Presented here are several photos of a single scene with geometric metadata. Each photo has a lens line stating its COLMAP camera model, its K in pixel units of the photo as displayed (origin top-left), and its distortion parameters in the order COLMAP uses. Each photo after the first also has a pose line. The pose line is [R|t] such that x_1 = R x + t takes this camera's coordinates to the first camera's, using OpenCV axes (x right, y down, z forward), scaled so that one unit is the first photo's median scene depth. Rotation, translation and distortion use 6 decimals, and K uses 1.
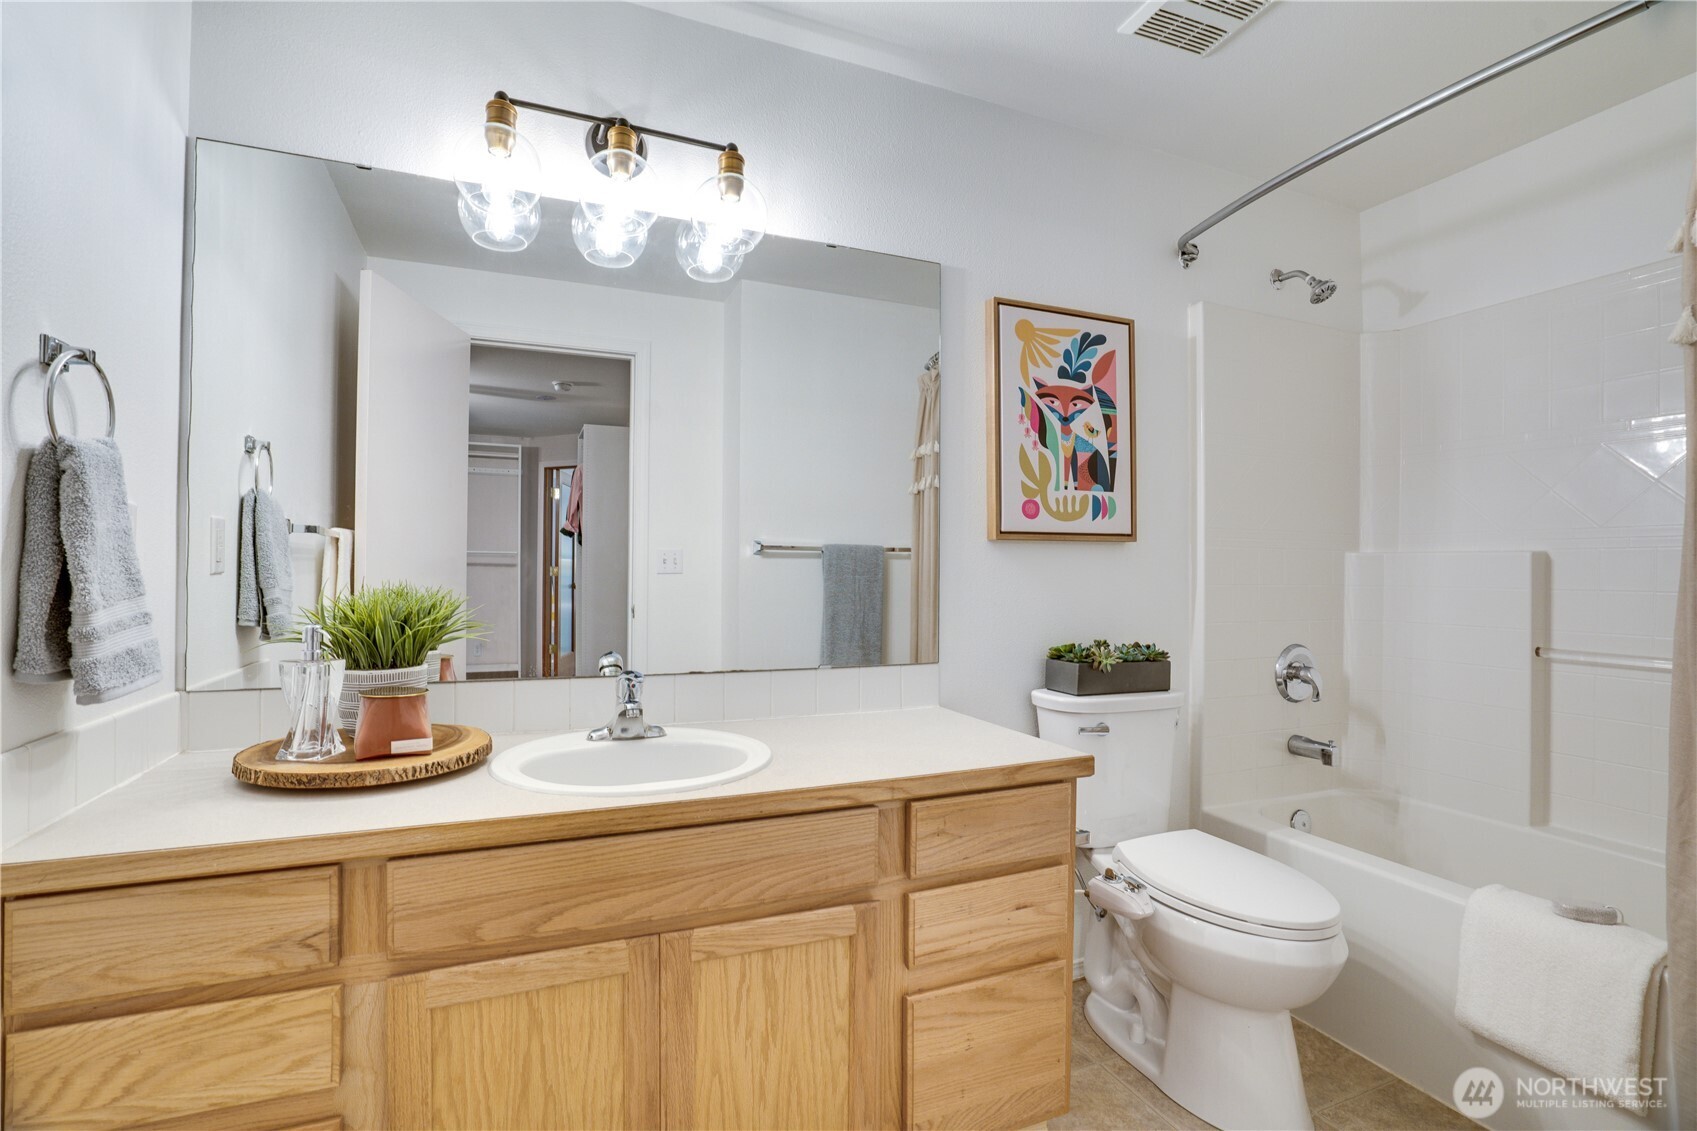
lens RADIAL K [[791.4, 0, 835.7], [0, 791.4, 566.3], [0, 0, 1]] dist [-0.061572, 0.025120]
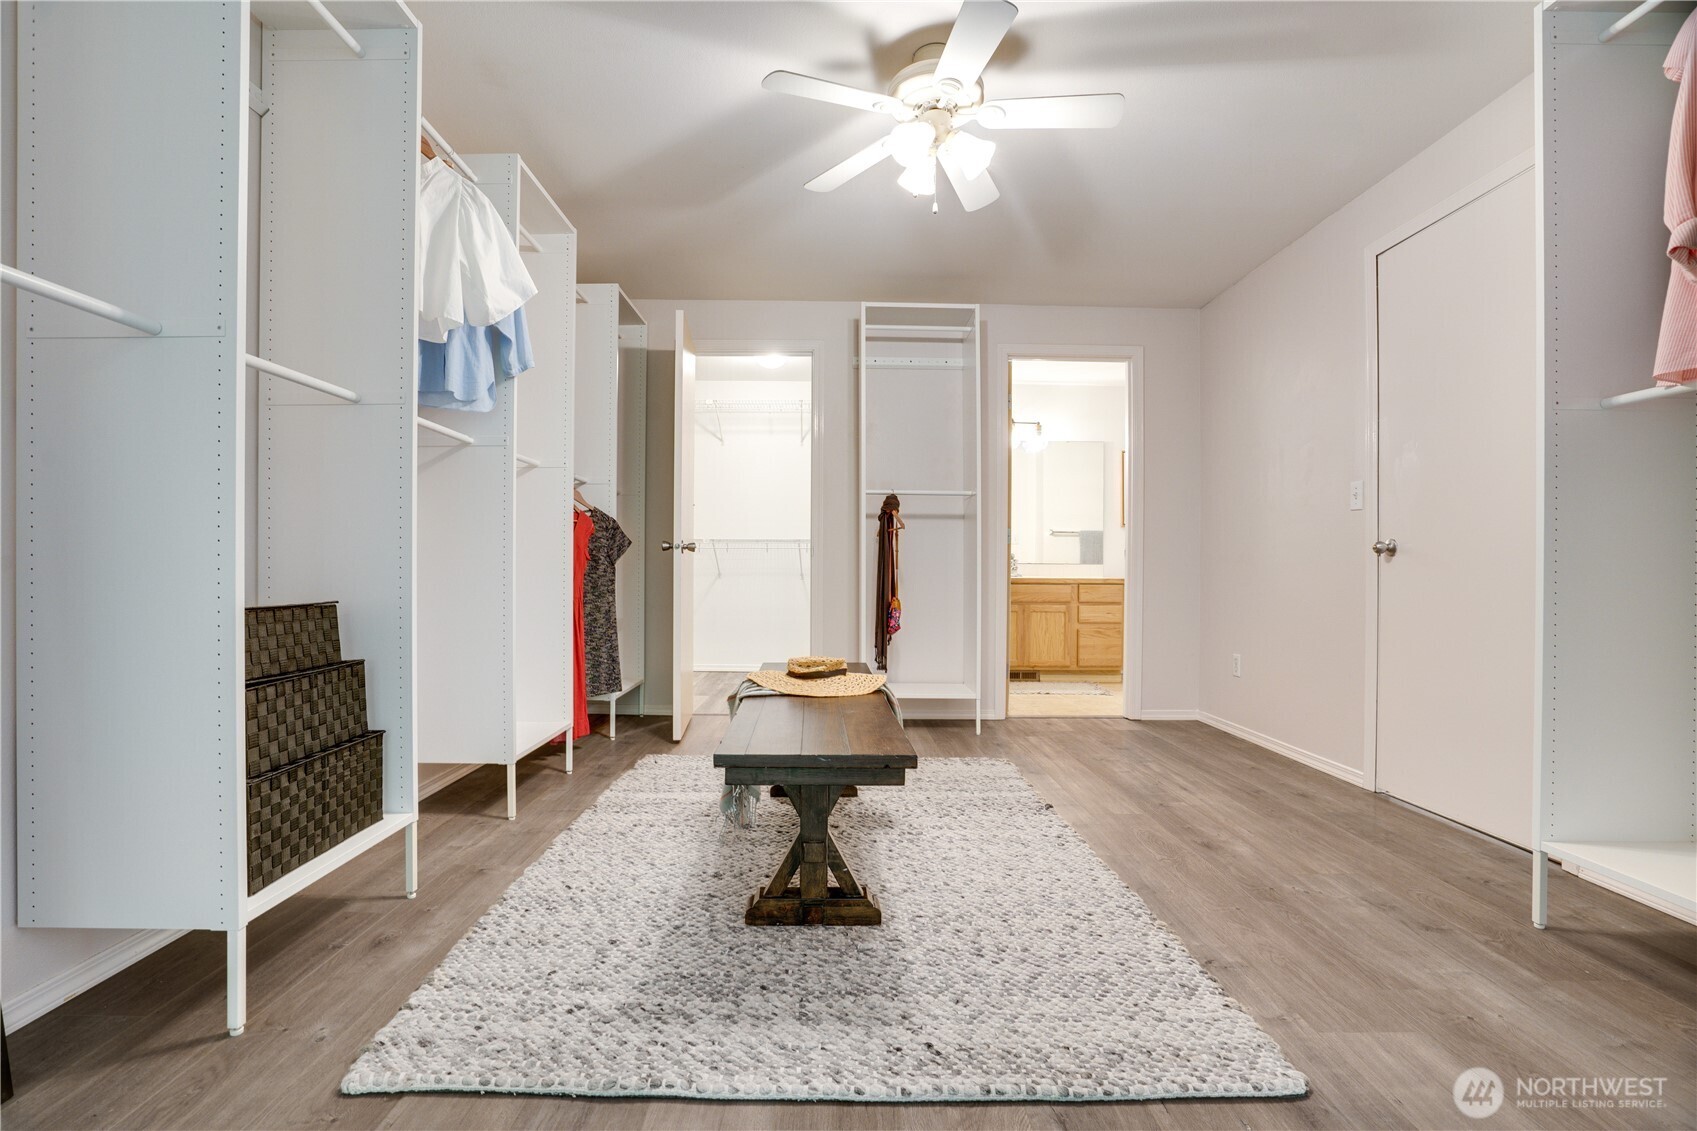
lens RADIAL K [[791.4, 0, 835.7], [0, 791.4, 566.3], [0, 0, 1]] dist [-0.061572, 0.025120]
pose [[0.925799, 0.001035, -0.378016, 0.502182], [0.000943, 0.999987, 0.005047, 0.168917], [0.378016, -0.005029, 0.925785, -3.656127]]
